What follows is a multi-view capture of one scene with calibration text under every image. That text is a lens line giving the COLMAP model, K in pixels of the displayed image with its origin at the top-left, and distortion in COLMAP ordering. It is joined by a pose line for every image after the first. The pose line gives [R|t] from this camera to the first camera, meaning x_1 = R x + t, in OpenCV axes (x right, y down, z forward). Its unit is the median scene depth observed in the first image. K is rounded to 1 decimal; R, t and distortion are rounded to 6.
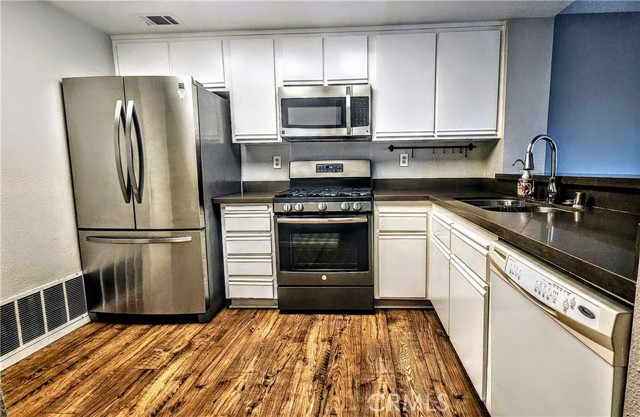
lens RADIAL K [[291.2, 0, 345.7], [0, 291.2, 205.2], [0, 0, 1]] dist [0.000848, 0.000069]
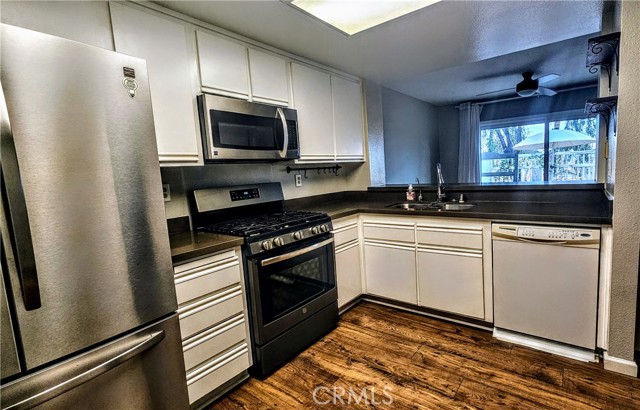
lens RADIAL K [[307.4, 0, 320.0], [0, 307.4, 205.0], [0, 0, 1]] dist [0.001296, 0.000072]
pose [[0.573210, -0.116556, 0.811076, -0.801047], [0.154497, 0.987452, 0.032714, -0.108668], [-0.804712, 0.106556, 0.584025, 0.348510]]
